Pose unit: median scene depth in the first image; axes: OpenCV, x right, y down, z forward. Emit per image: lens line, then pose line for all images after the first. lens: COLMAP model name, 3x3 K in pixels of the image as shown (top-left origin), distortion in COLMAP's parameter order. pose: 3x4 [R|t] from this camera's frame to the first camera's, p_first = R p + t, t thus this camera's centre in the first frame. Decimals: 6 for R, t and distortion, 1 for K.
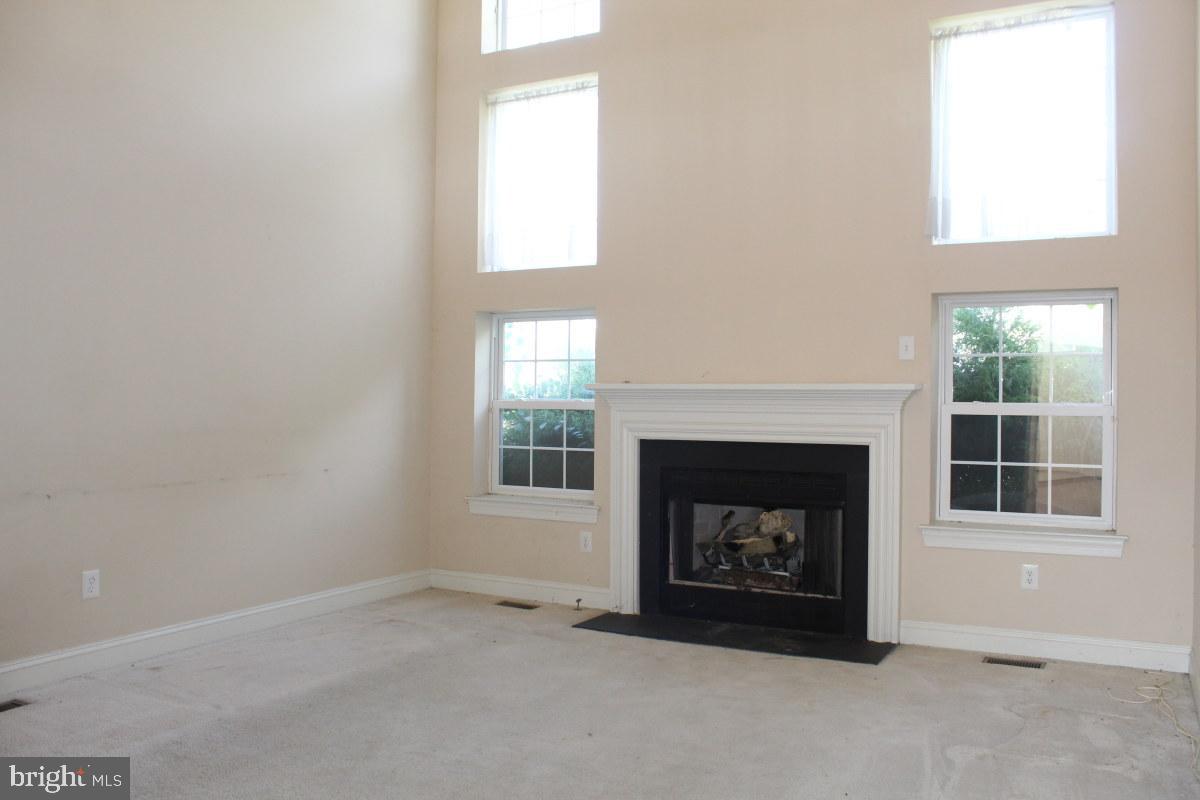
lens RADIAL K [[1024.2, 0, 600.0], [0, 1024.2, 400.0], [0, 0, 1]] dist [-0.163751, 0.202008]
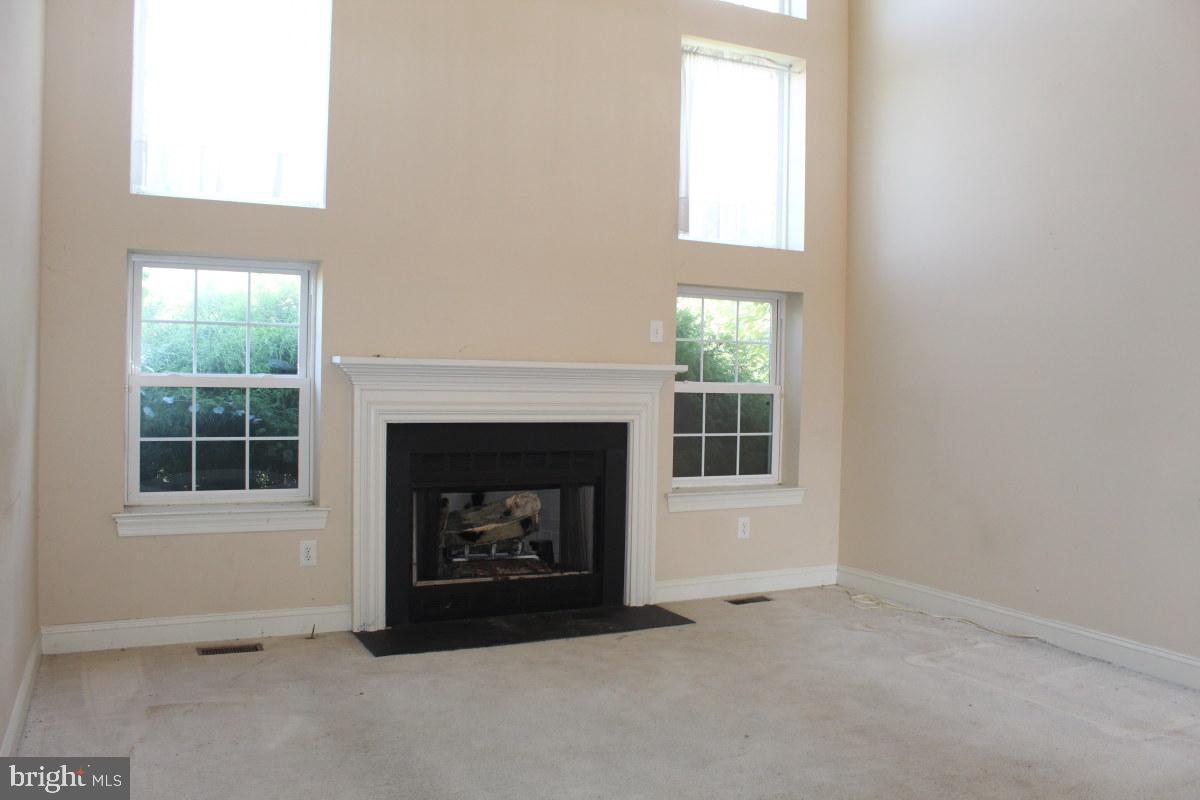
lens RADIAL K [[1115.7, 0, 600.0], [0, 1115.7, 400.0], [0, 0, 1]] dist [-0.110533, 0.001807]
pose [[0.539020, -0.013794, 0.842180, -0.678379], [-0.012503, 0.999625, 0.024376, -0.005853], [-0.842200, -0.023669, 0.538645, 0.372397]]
